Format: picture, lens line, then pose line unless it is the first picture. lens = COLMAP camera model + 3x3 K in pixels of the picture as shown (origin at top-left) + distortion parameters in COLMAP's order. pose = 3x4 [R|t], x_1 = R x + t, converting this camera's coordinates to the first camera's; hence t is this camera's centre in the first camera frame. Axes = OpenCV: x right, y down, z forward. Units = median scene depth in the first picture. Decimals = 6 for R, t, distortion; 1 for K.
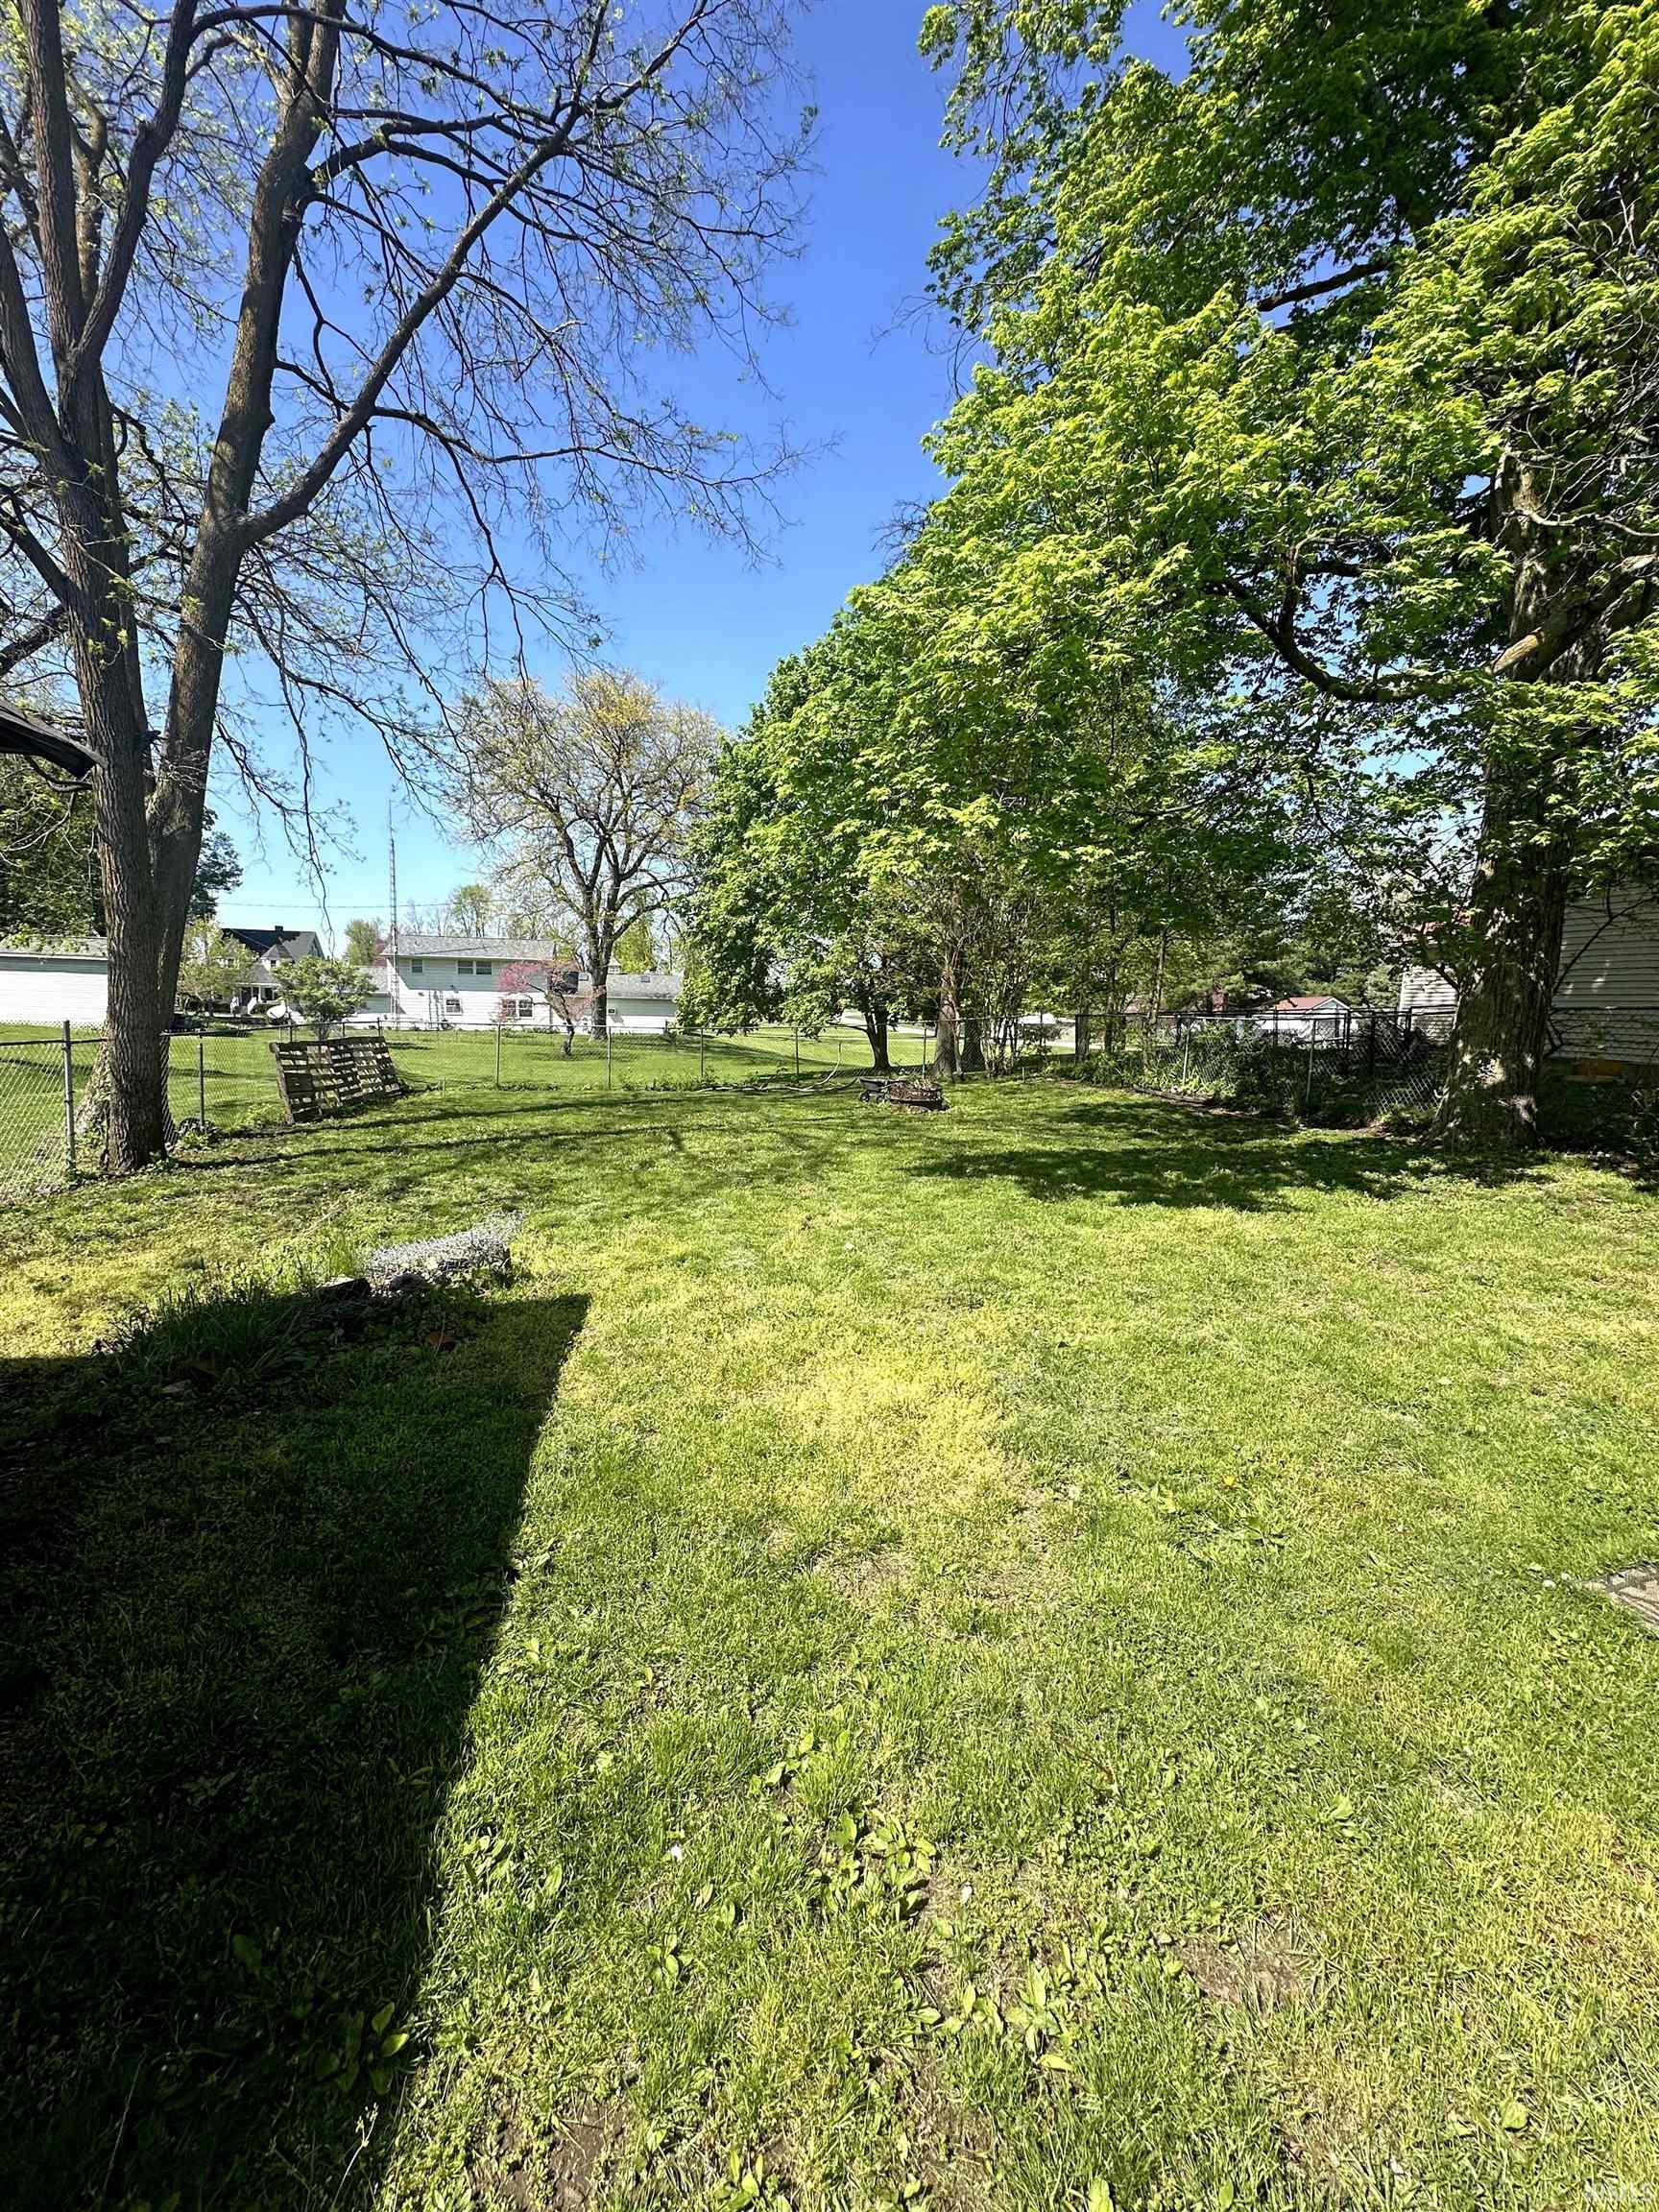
lens RADIAL K [[879.8, 0, 827.6], [0, 879.8, 1105.6], [0, 0, 1]] dist [0.000381, -0.000274]
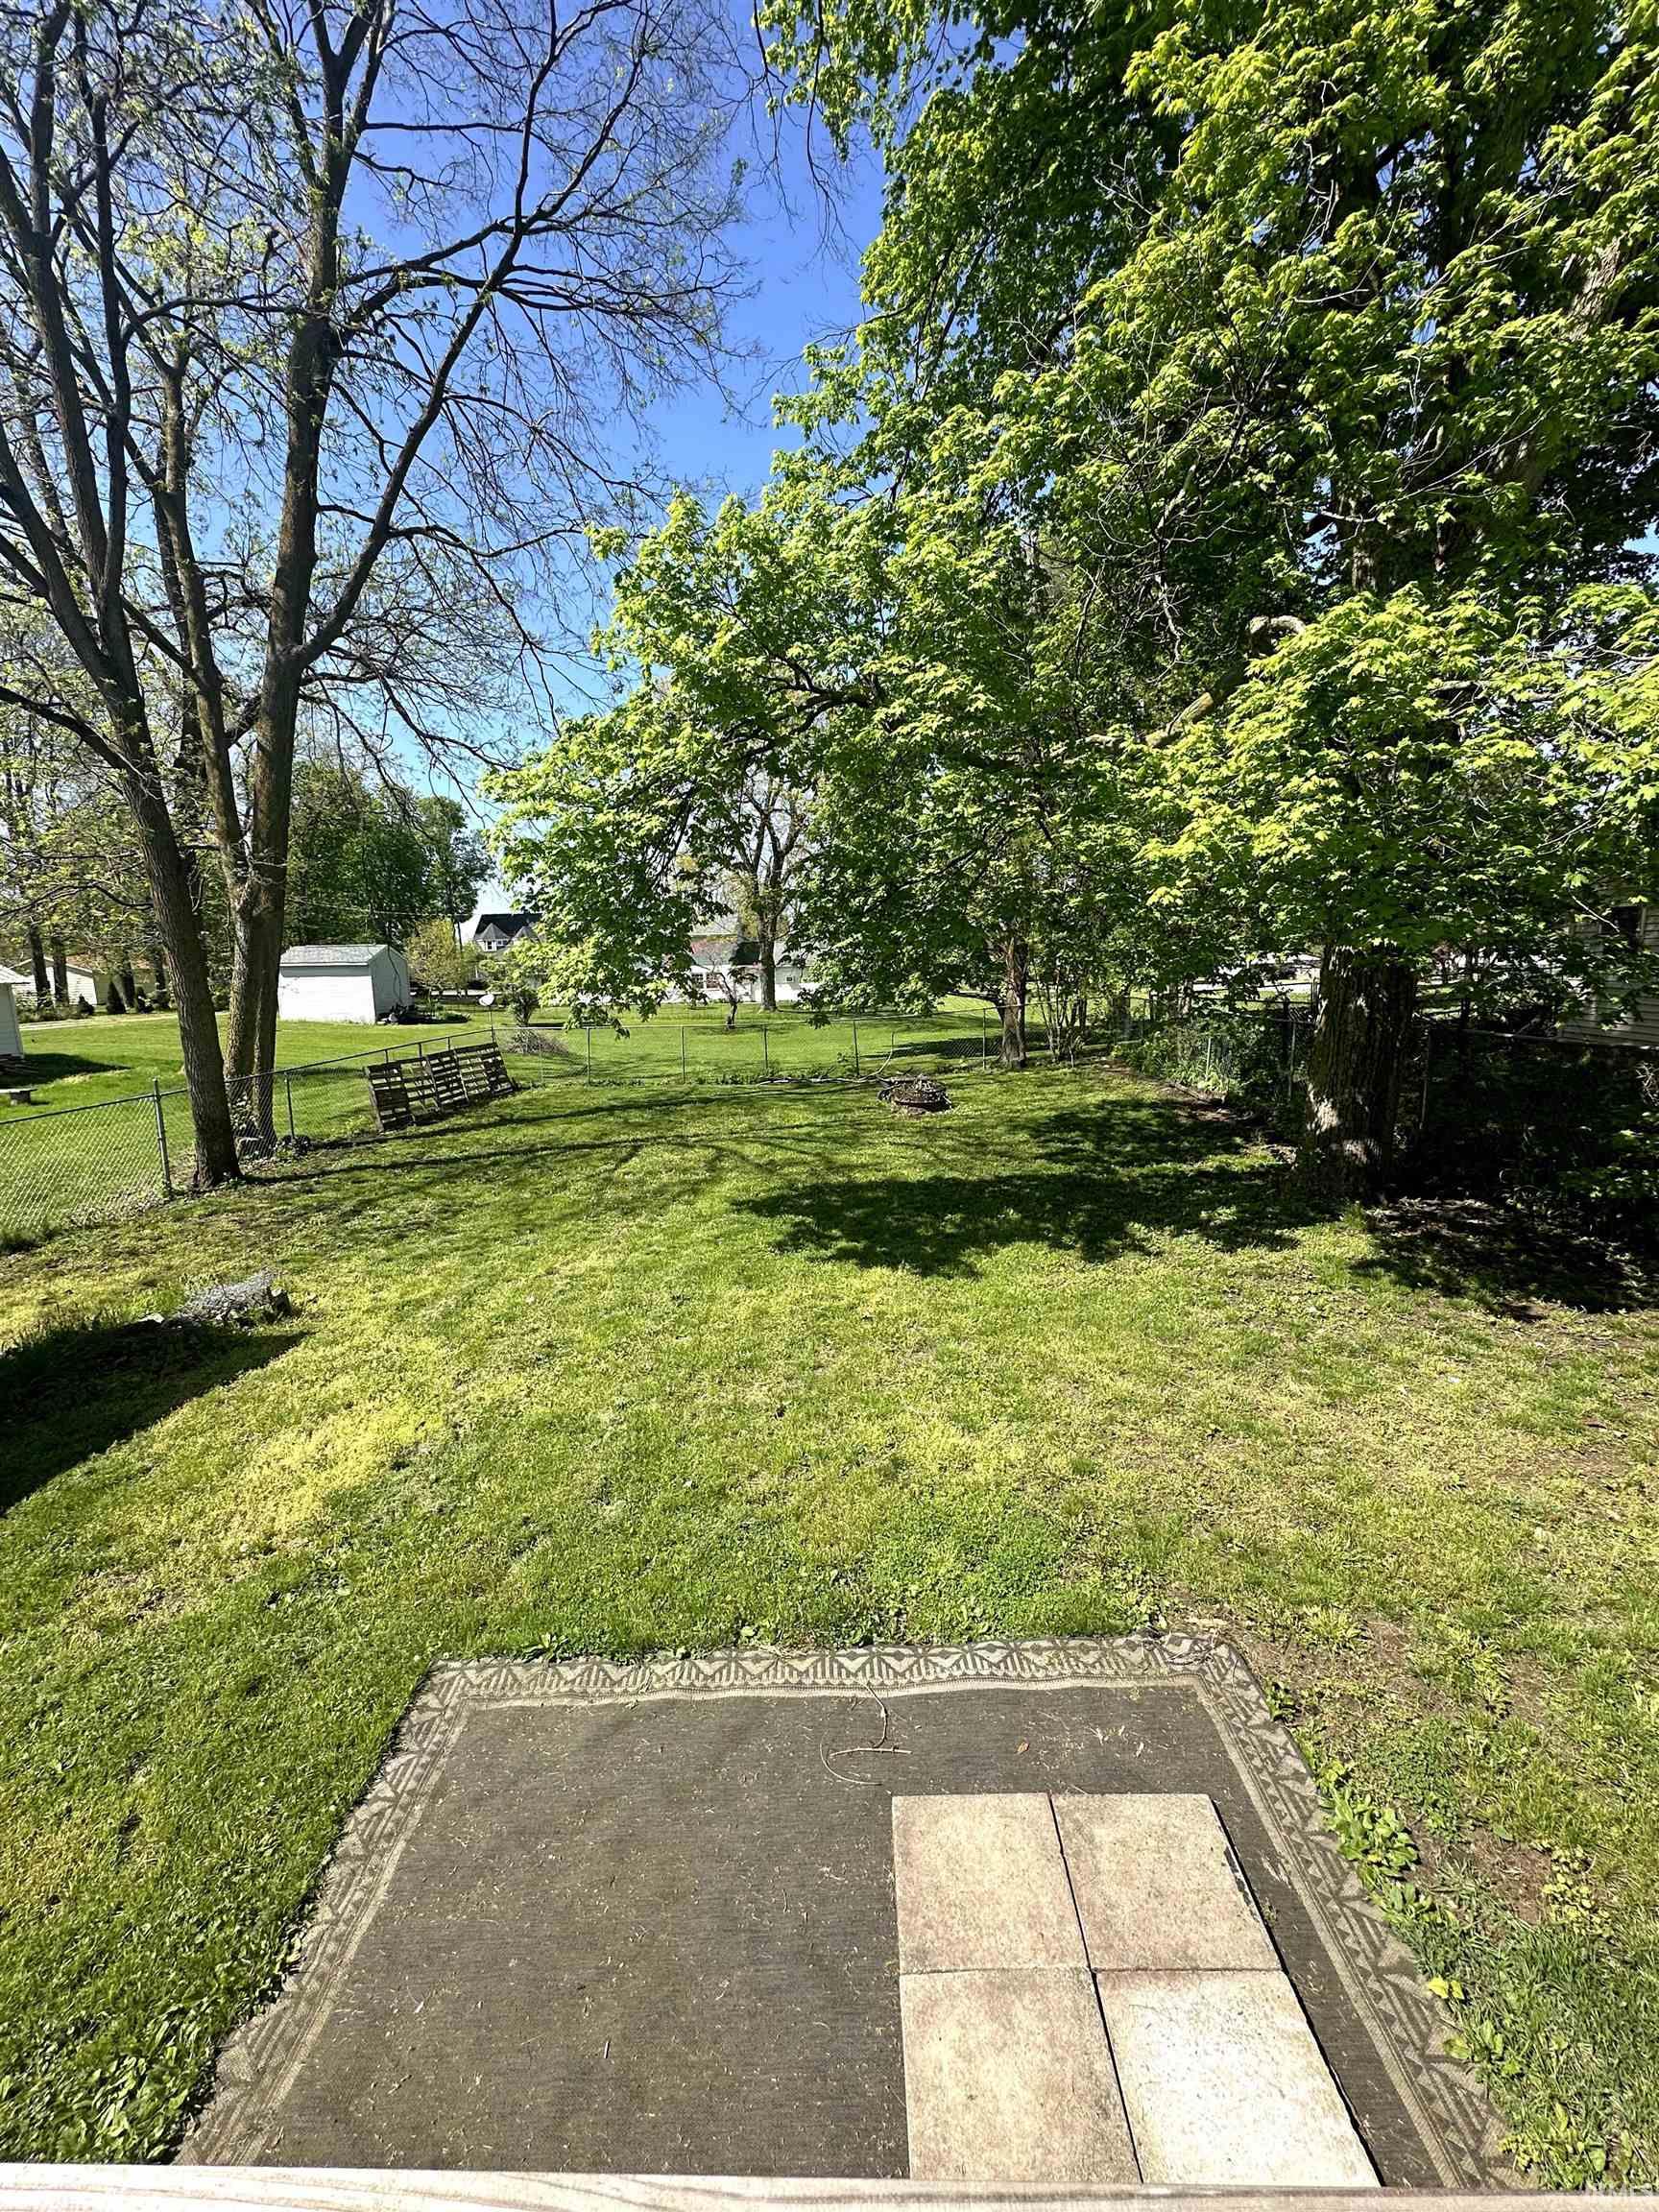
lens RADIAL K [[879.8, 0, 830.3], [0, 879.8, 1103.1], [0, 0, 1]] dist [0.000381, -0.000274]
pose [[0.966463, -0.006873, -0.256715, 0.304606], [0.021537, 0.998289, 0.054353, -0.070411], [0.255902, -0.058059, 0.964958, -0.025336]]
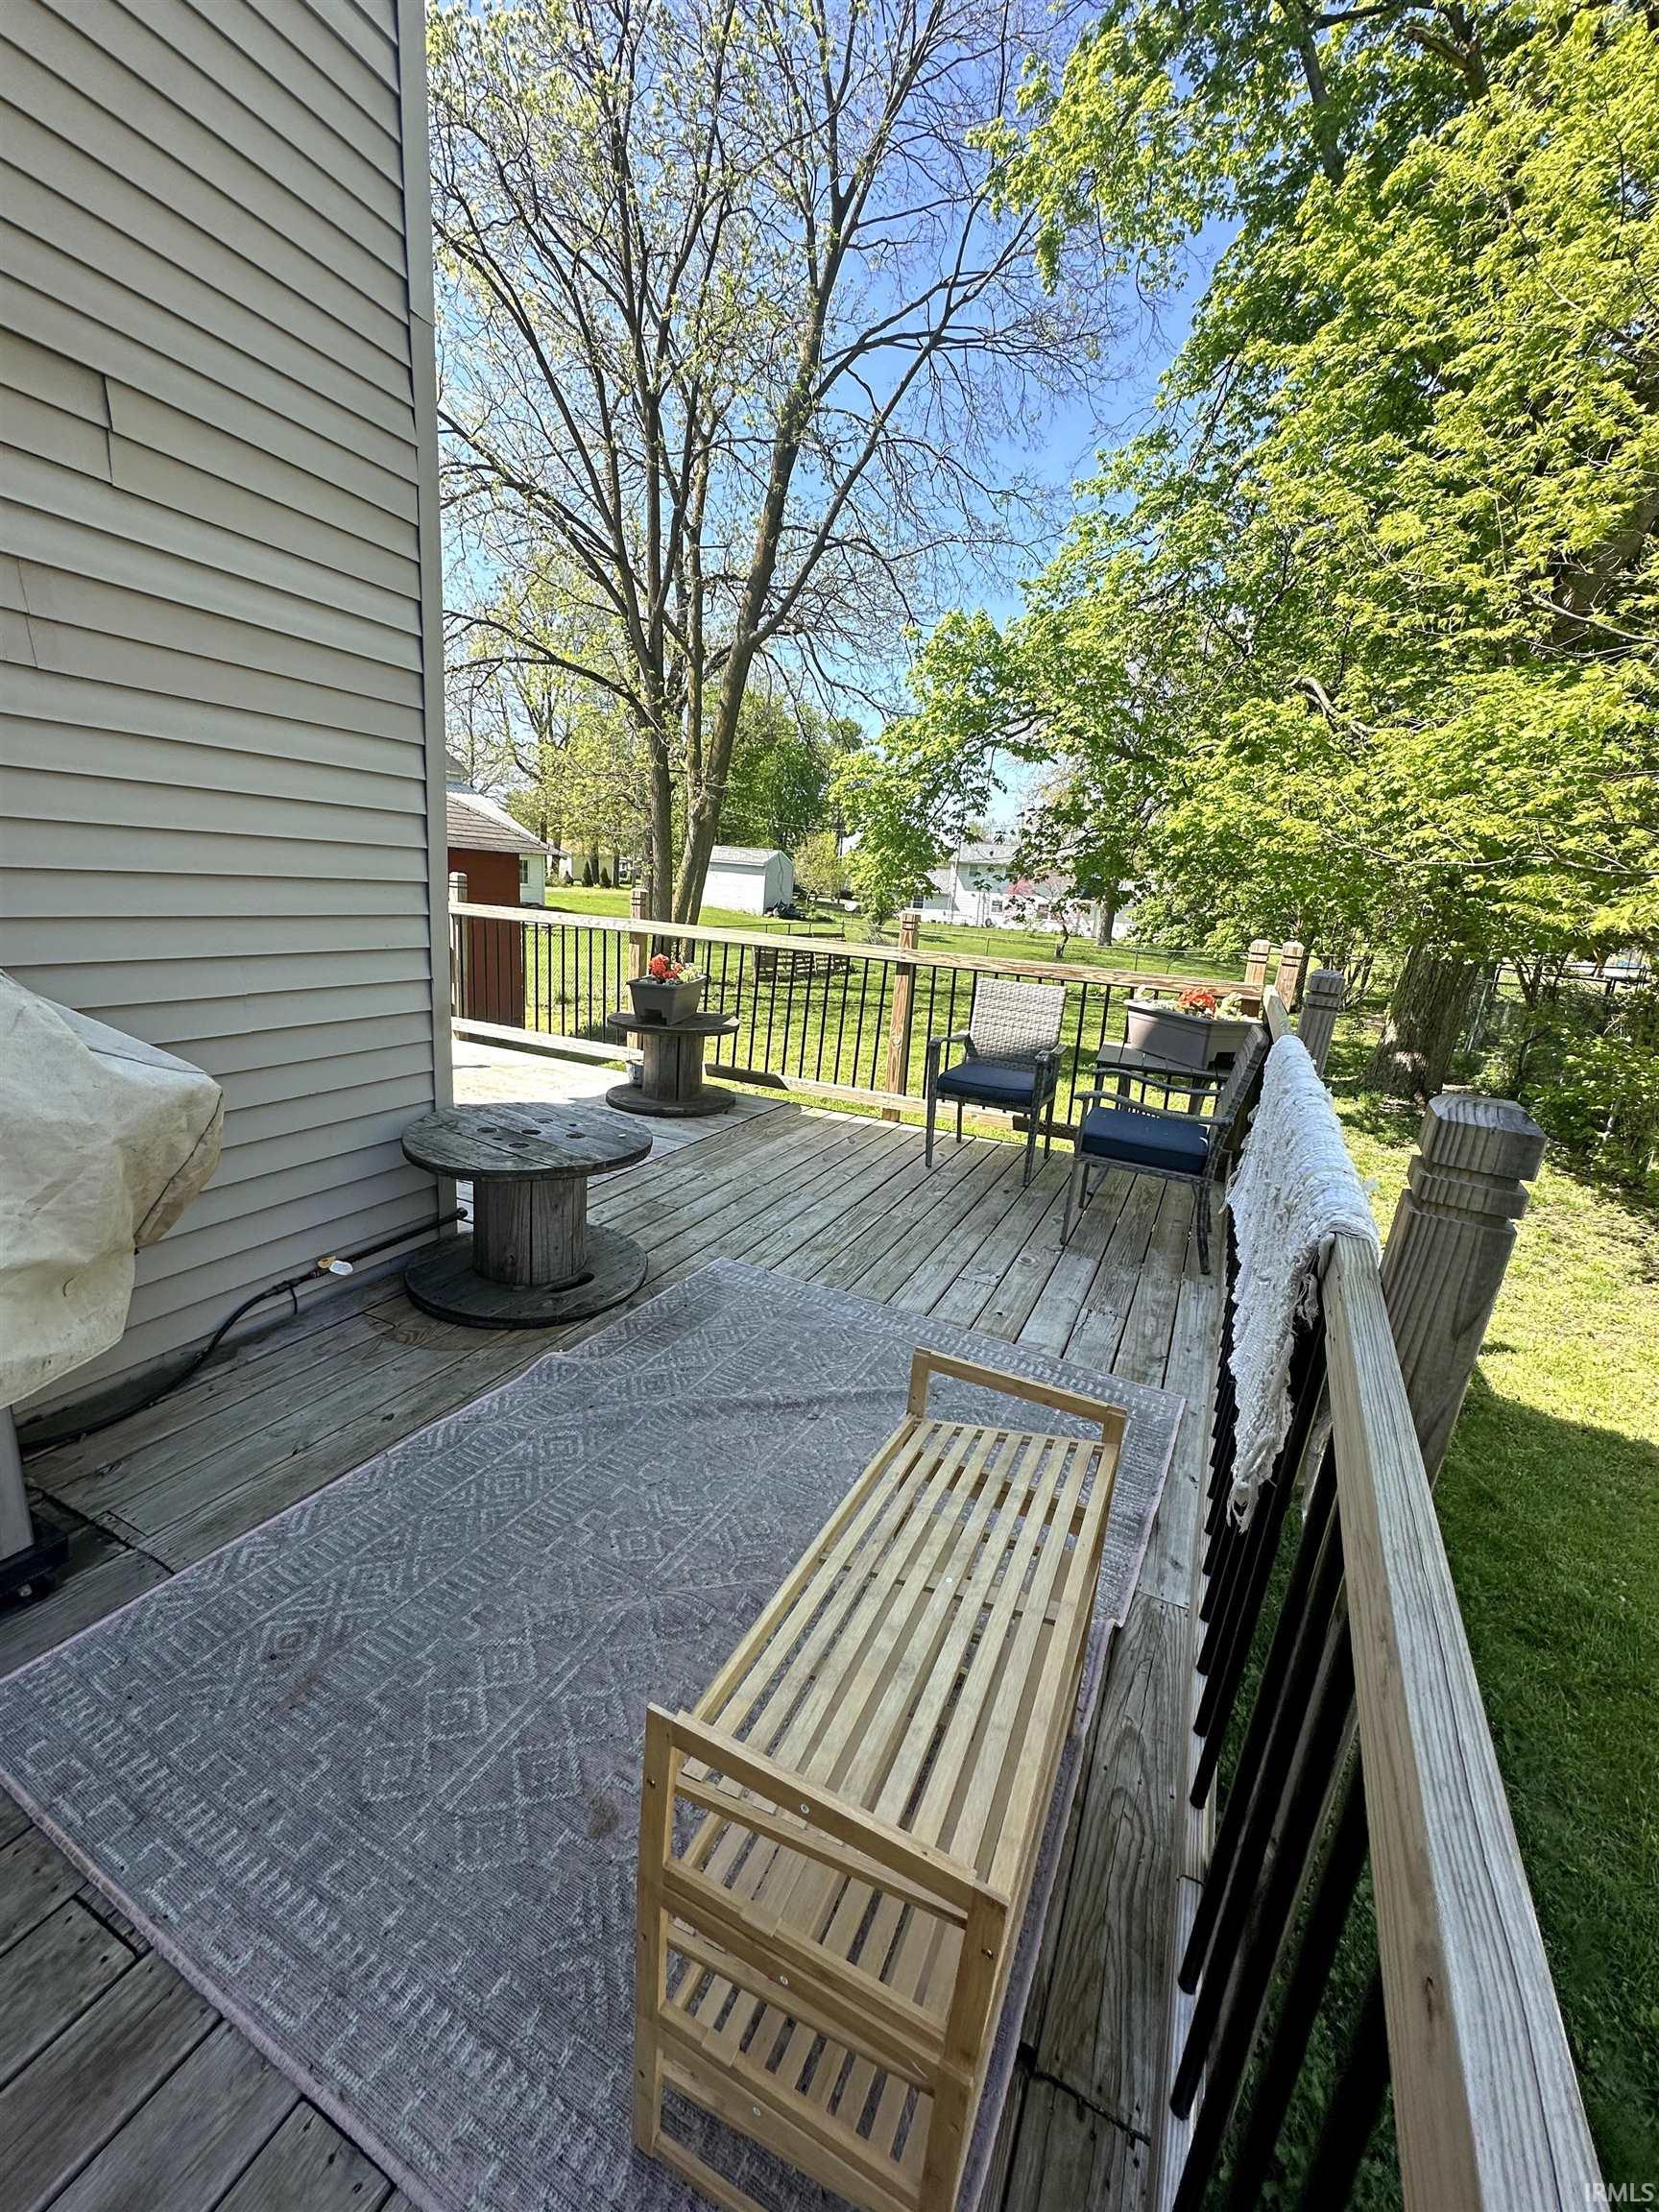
lens RADIAL K [[879.8, 0, 830.3], [0, 879.8, 1101.3], [0, 0, 1]] dist [0.000381, -0.000274]
pose [[0.789320, 0.181749, -0.586465, 0.551138], [-0.117193, 0.982219, 0.146666, -0.019222], [0.602694, -0.047037, 0.796585, -0.296862]]
